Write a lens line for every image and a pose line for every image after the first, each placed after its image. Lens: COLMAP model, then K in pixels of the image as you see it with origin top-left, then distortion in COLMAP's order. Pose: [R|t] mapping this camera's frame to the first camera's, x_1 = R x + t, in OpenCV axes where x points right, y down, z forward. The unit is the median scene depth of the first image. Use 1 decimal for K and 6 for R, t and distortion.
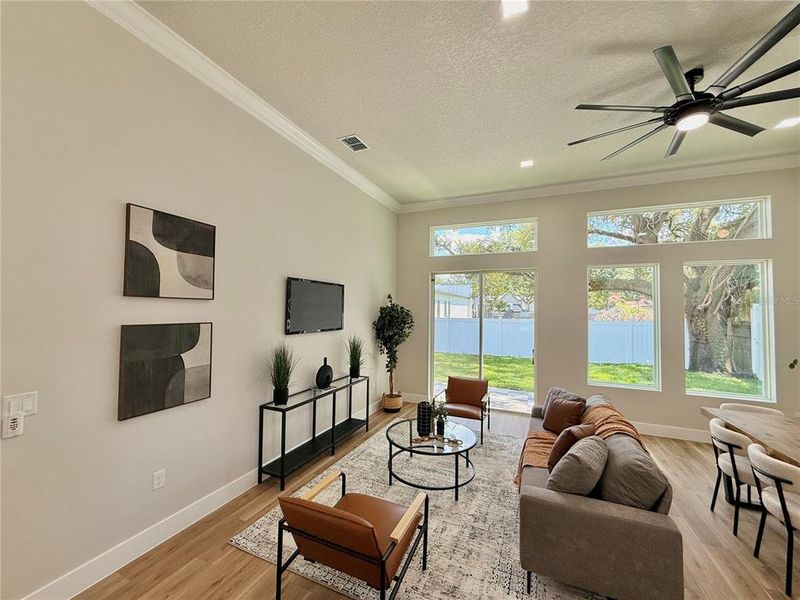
lens RADIAL K [[319.7, 0, 398.2], [0, 319.7, 299.5], [0, 0, 1]] dist [-0.000918, 0.000757]
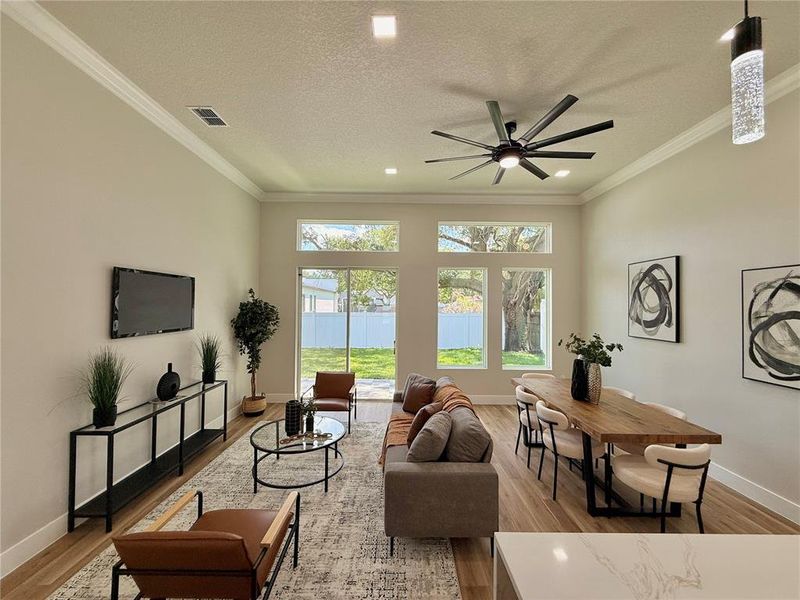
lens RADIAL K [[319.7, 0, 398.2], [0, 319.7, 299.5], [0, 0, 1]] dist [-0.000918, 0.000757]
pose [[0.915221, 0.001777, 0.402949, -0.019262], [-0.009353, 0.999815, 0.016834, -0.009366], [-0.402844, -0.019176, 0.915068, -0.021642]]
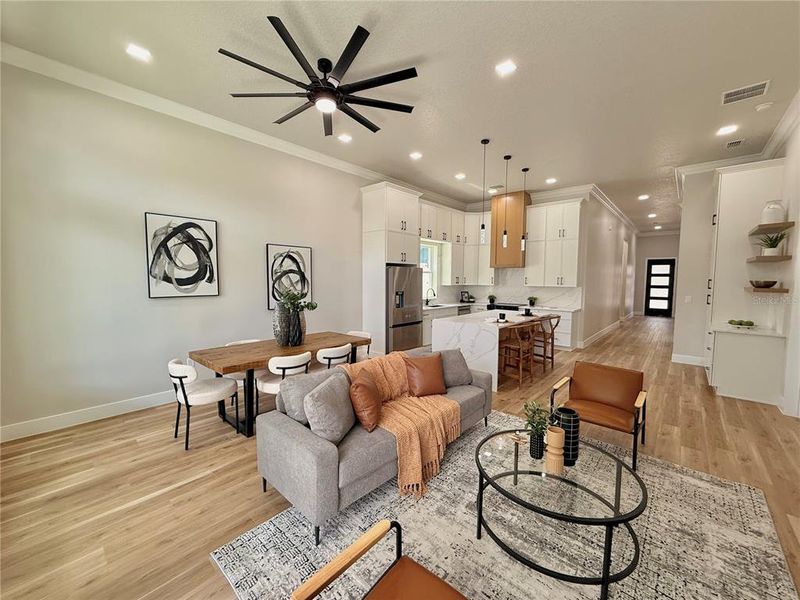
lens RADIAL K [[319.7, 0, 398.2], [0, 319.7, 299.5], [0, 0, 1]] dist [-0.000918, 0.000757]
pose [[-0.949121, -0.040960, 0.312237, 0.214928], [-0.029299, 0.998690, 0.041951, 0.096778], [-0.313546, 0.030668, -0.949078, 1.742104]]
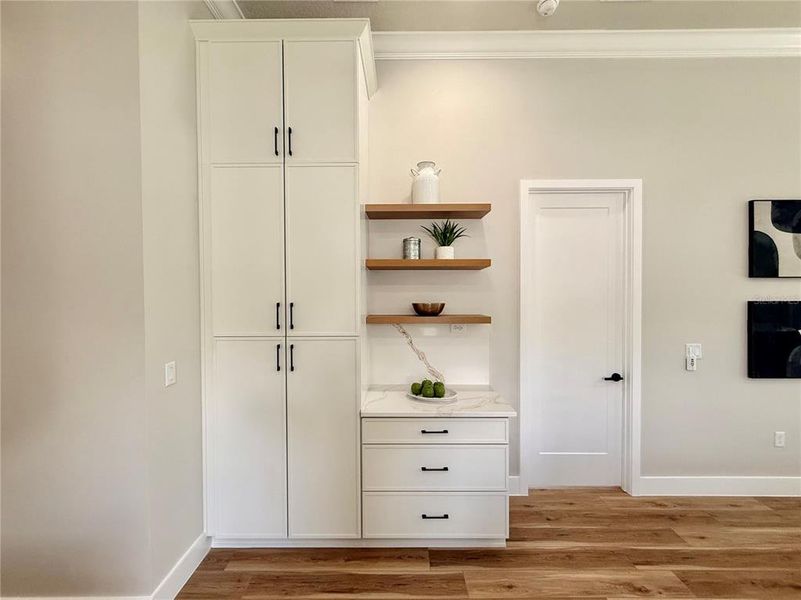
lens RADIAL K [[326.3, 0, 398.7], [0, 326.3, 299.3], [0, 0, 1]] dist [0.000372, 0.000544]
pose [[0.396248, -0.003750, -0.918136, -0.163753], [0.037891, 0.999207, 0.012271, 0.004356], [0.917361, -0.039651, 0.396076, -0.497437]]
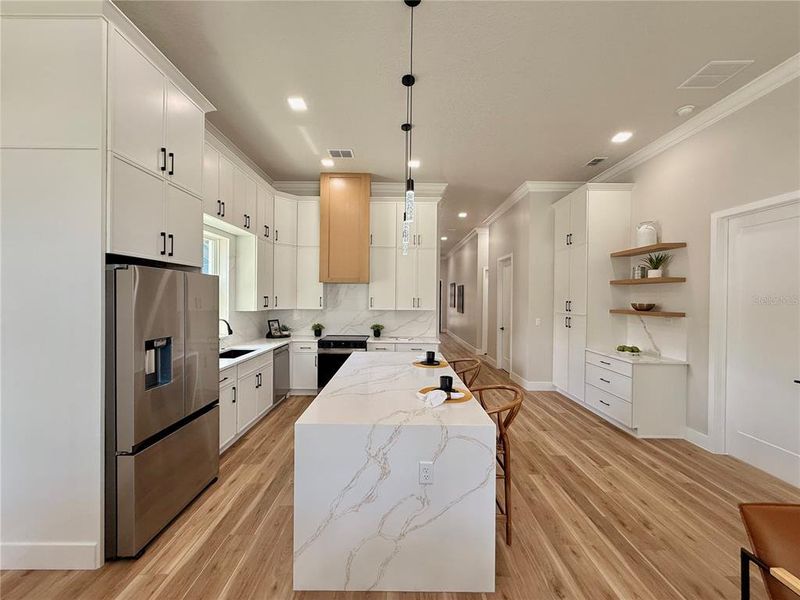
lens RADIAL K [[319.7, 0, 398.2], [0, 319.7, 299.5], [0, 0, 1]] dist [-0.000918, 0.000757]
pose [[-0.916908, -0.021868, -0.398500, 0.620163], [-0.011236, 0.999516, -0.028997, 0.060265], [0.398941, -0.022110, -0.916710, 0.720118]]
